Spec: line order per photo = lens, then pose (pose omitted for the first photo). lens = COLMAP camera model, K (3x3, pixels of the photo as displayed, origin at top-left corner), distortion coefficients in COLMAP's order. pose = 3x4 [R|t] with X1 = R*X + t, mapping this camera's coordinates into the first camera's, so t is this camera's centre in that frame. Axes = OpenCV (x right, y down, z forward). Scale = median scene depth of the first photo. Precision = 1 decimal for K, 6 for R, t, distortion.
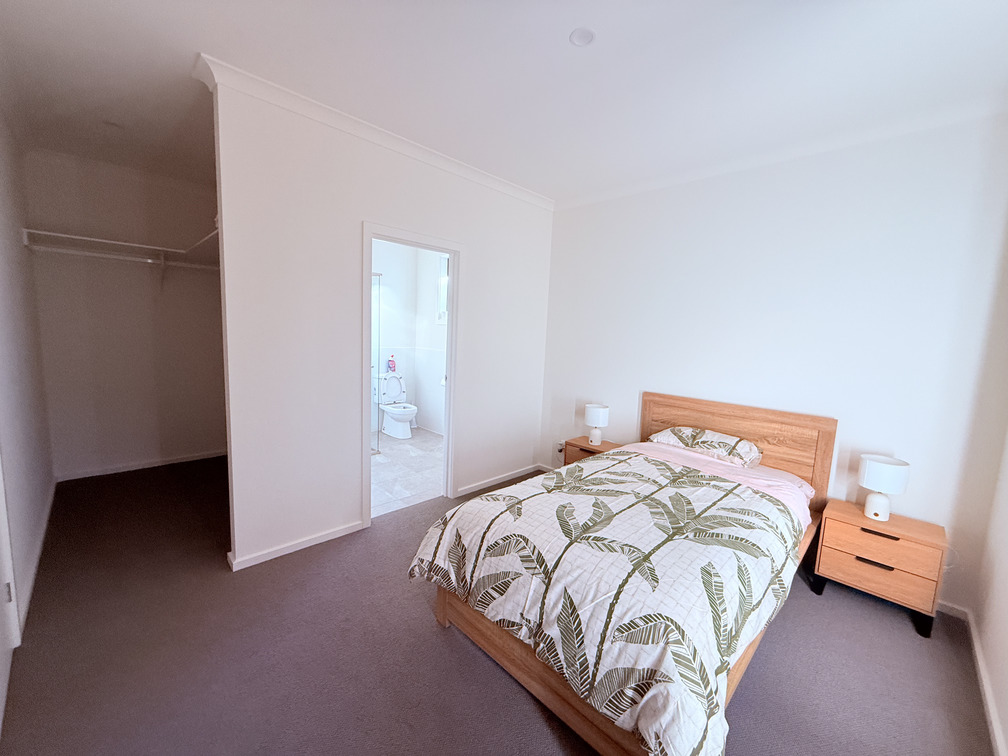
lens RADIAL K [[404.1, 0, 503.4], [0, 404.1, 379.5], [0, 0, 1]] dist [0.002255, 0.000084]
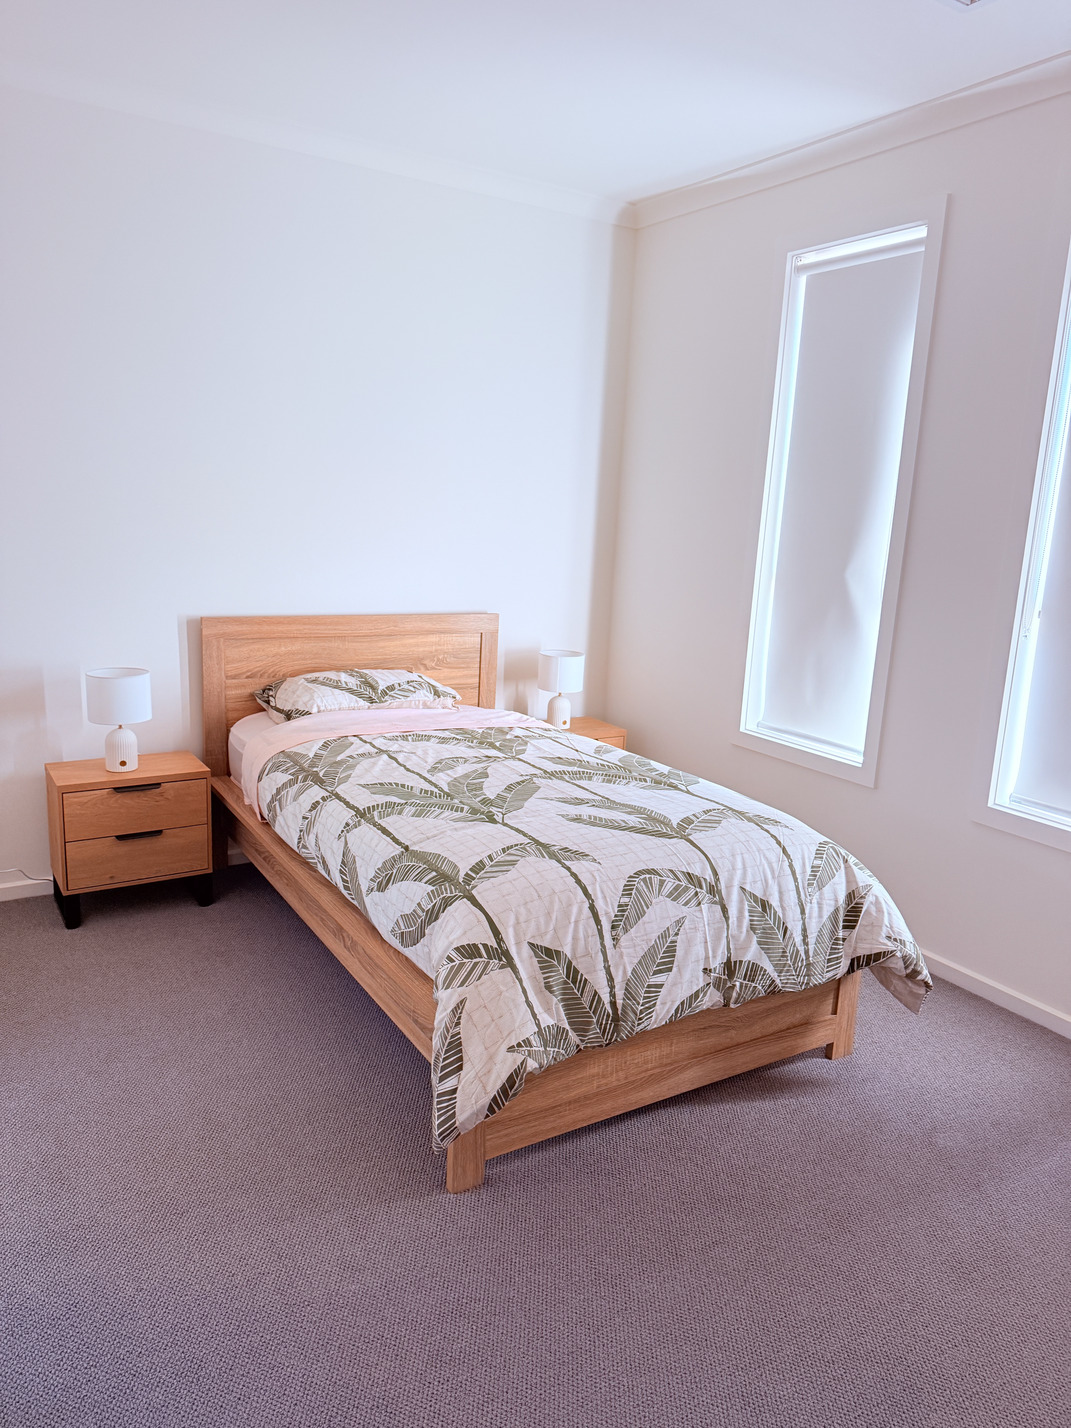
lens RADIAL K [[1000.0, 0, 534.3], [0, 1000.0, 717.6], [0, 0, 1]] dist [0.054546, -0.000466]
pose [[0.225954, -0.230340, 0.946514, -1.054936], [0.083250, 0.972654, 0.216828, -0.119465], [-0.970574, 0.029804, 0.238951, 0.659168]]
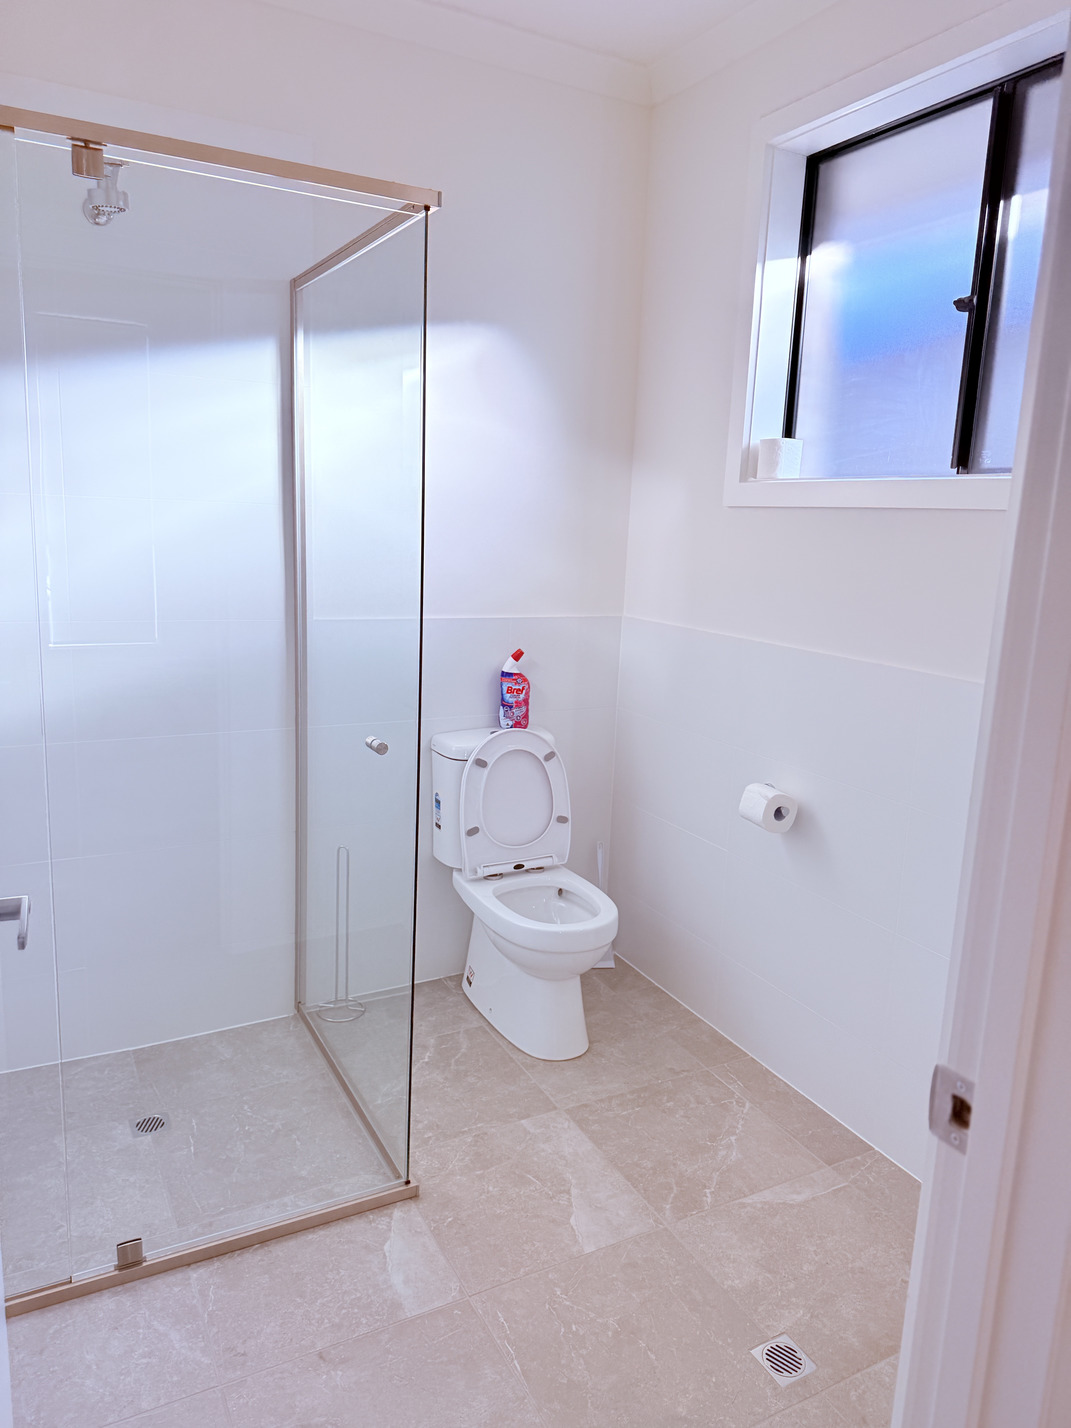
lens RADIAL K [[1000.0, 0, 534.6], [0, 1000.0, 717.0], [0, 0, 1]] dist [0.054546, -0.000466]
pose [[0.955749, 0.051562, -0.289629, -0.116331], [-0.032686, 0.997037, 0.069638, -0.068659], [0.292362, -0.057089, 0.954602, 0.526984]]
